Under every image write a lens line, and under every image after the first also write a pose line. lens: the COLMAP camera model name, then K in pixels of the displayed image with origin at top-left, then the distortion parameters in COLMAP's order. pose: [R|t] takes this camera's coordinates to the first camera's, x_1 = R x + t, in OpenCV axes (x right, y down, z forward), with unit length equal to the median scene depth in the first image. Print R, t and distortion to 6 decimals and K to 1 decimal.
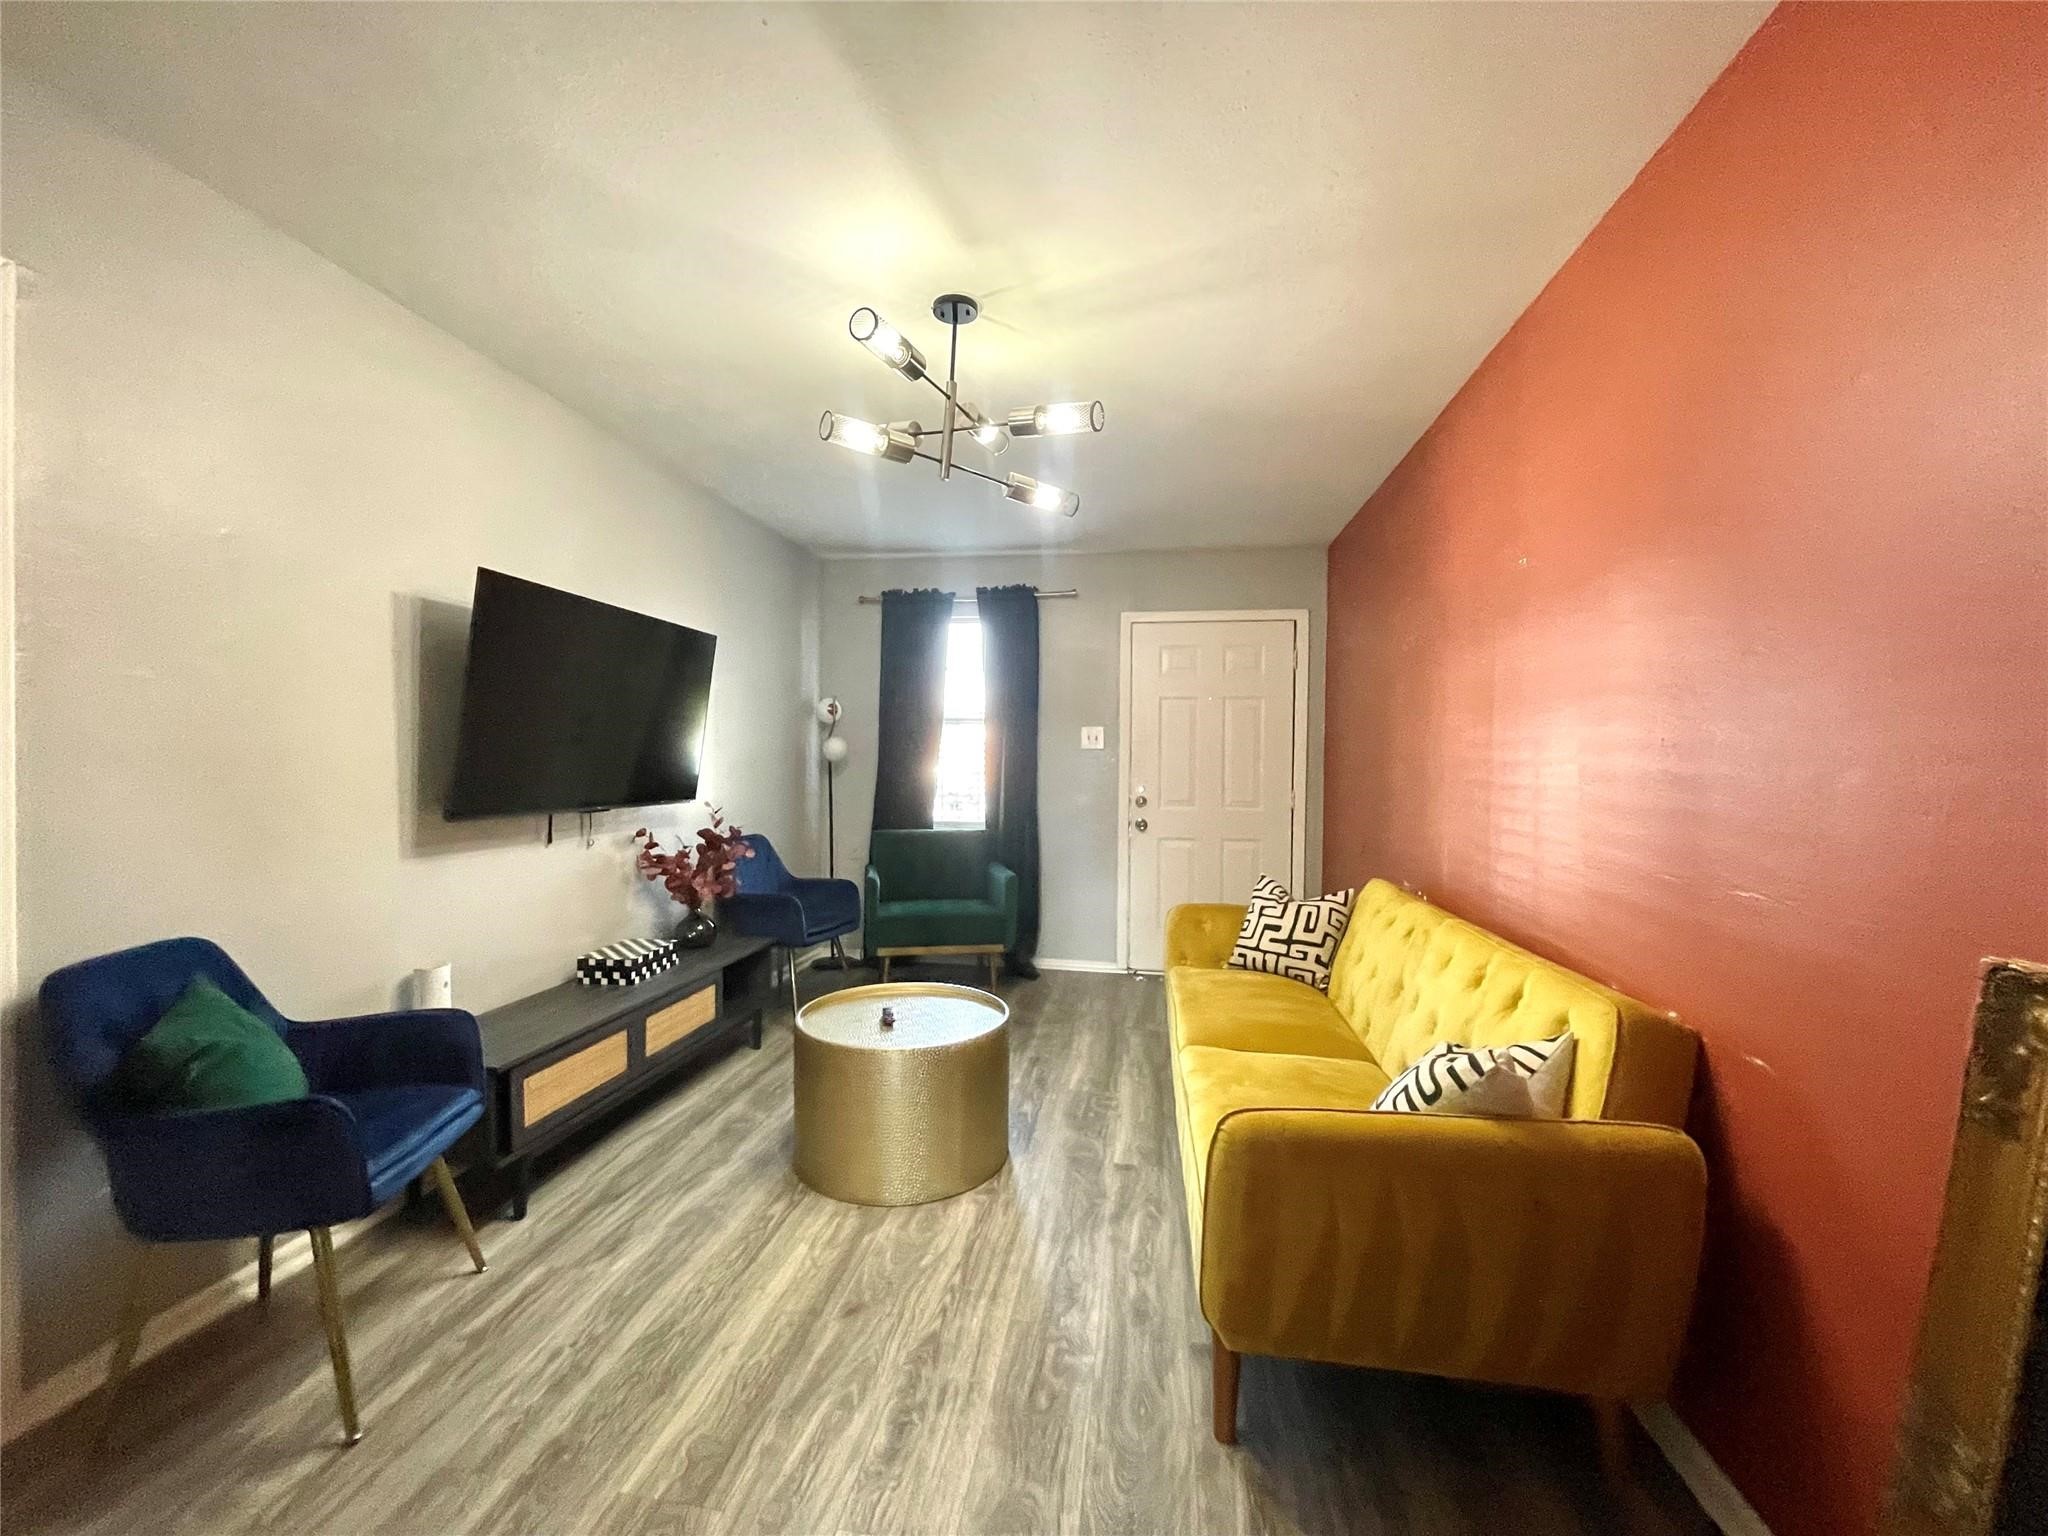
lens RADIAL K [[814.7, 0, 1024.0], [0, 814.7, 768.0], [0, 0, 1]] dist [0.000414, 0.000010]
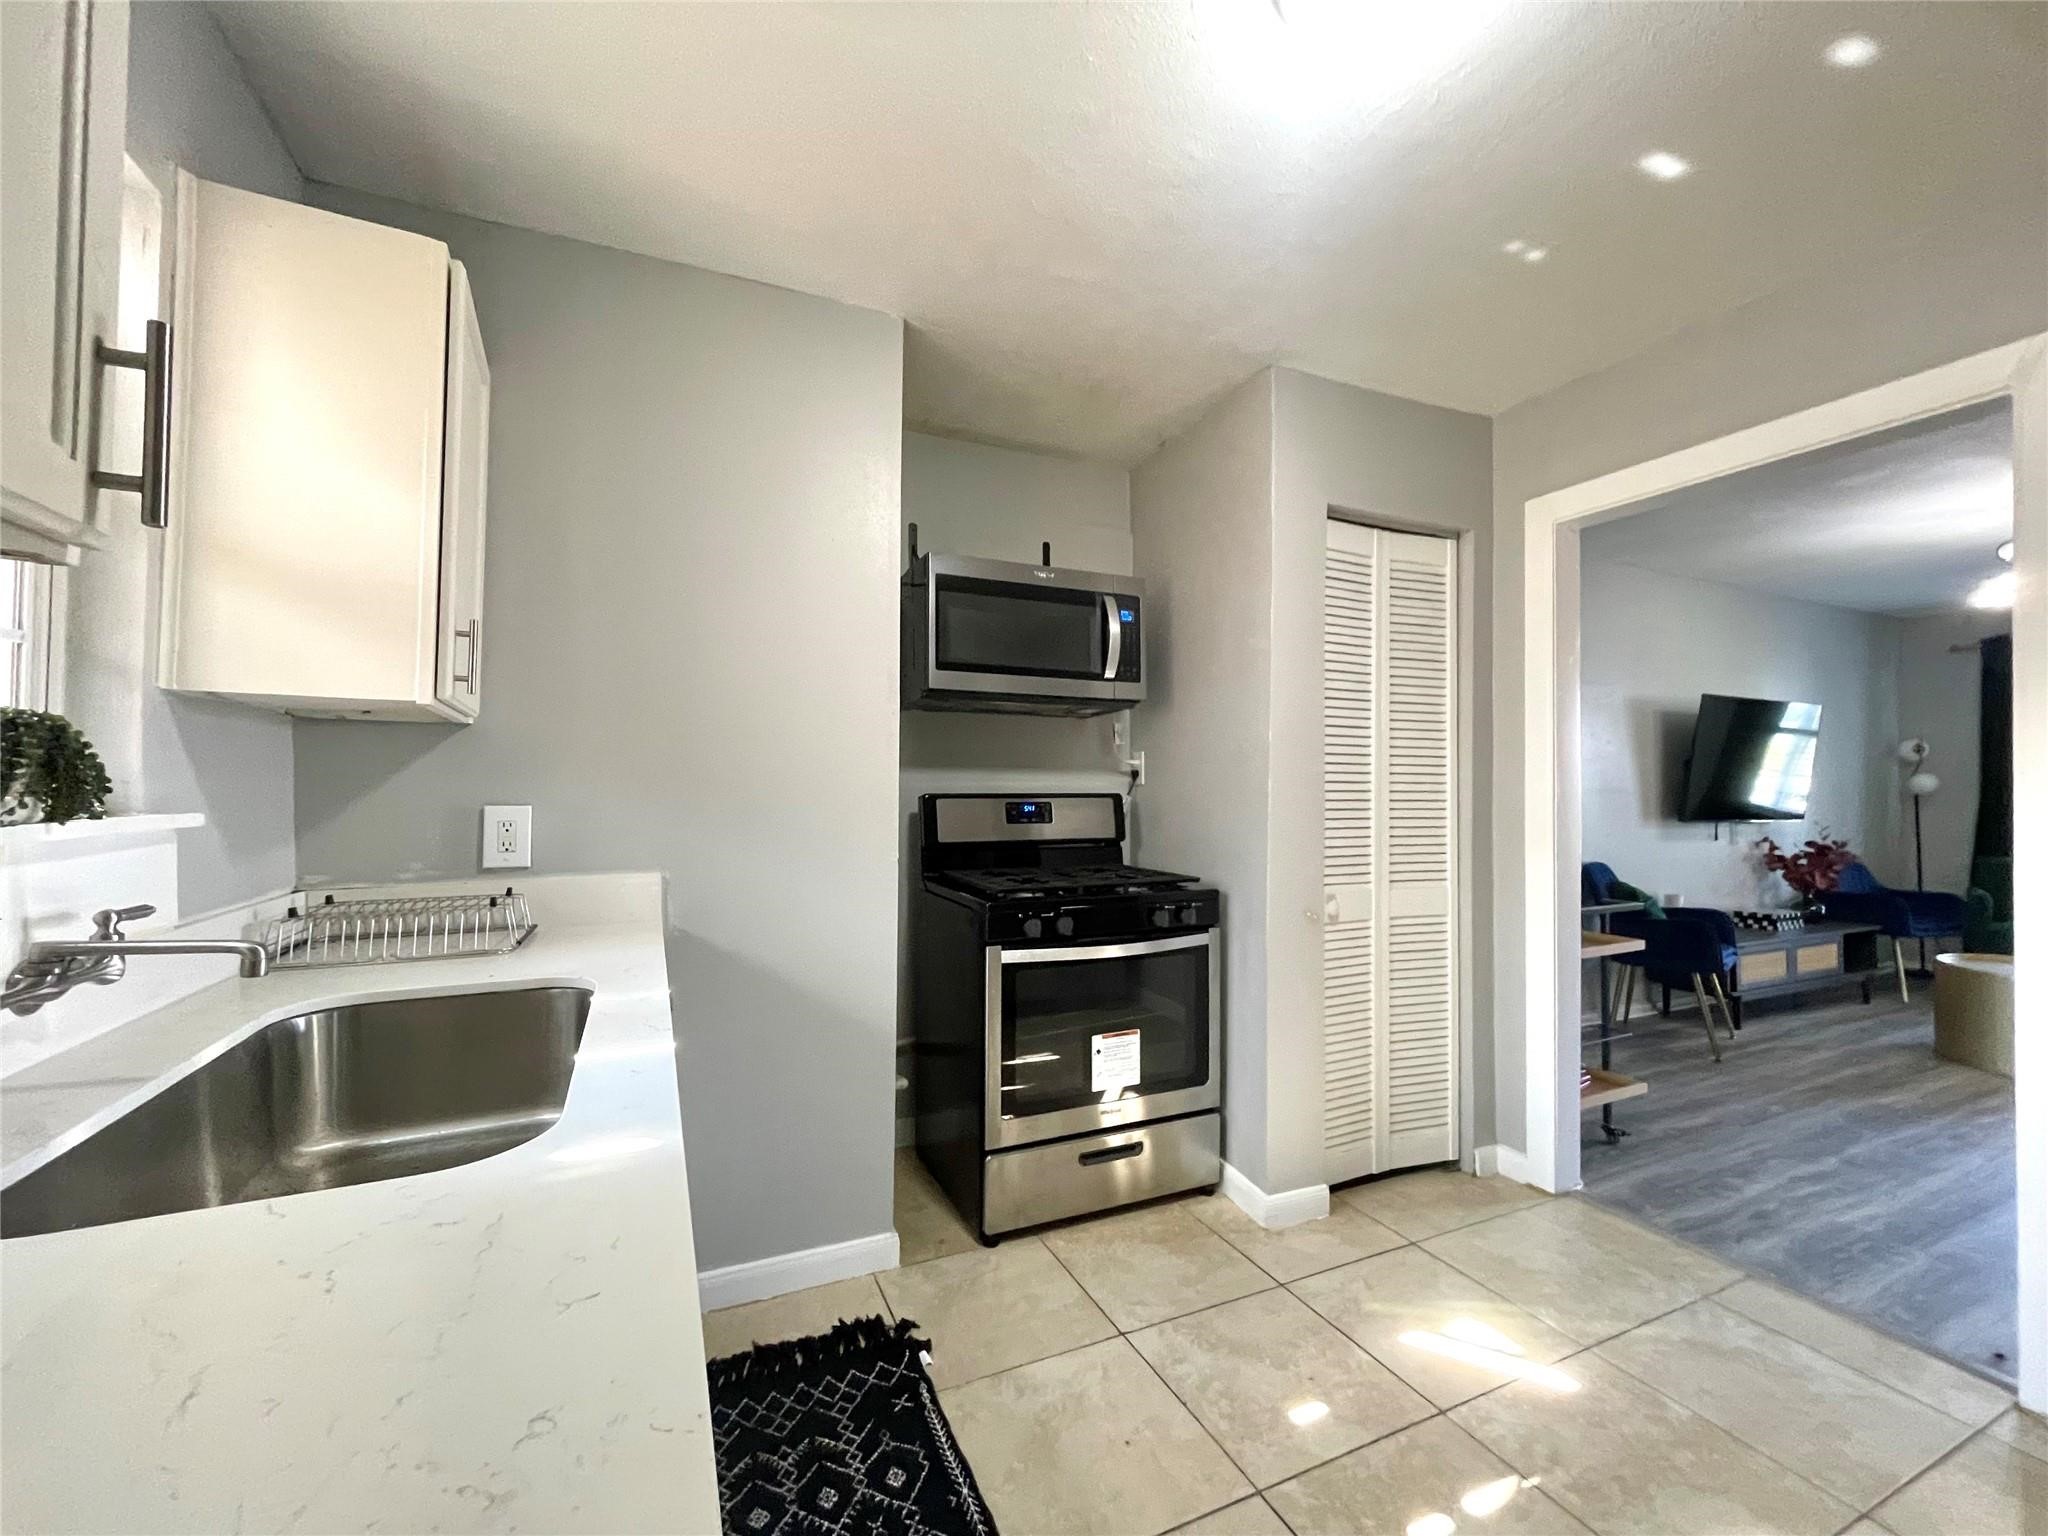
lens RADIAL K [[833.0, 0, 1024.0], [0, 833.0, 768.0], [0, 0, 1]] dist [-0.003618, -0.000509]
pose [[0.549066, -0.013541, -0.835669, 0.072906], [-0.017785, 0.999453, -0.027880, 0.014213], [0.835590, 0.030170, 0.548525, -1.063869]]
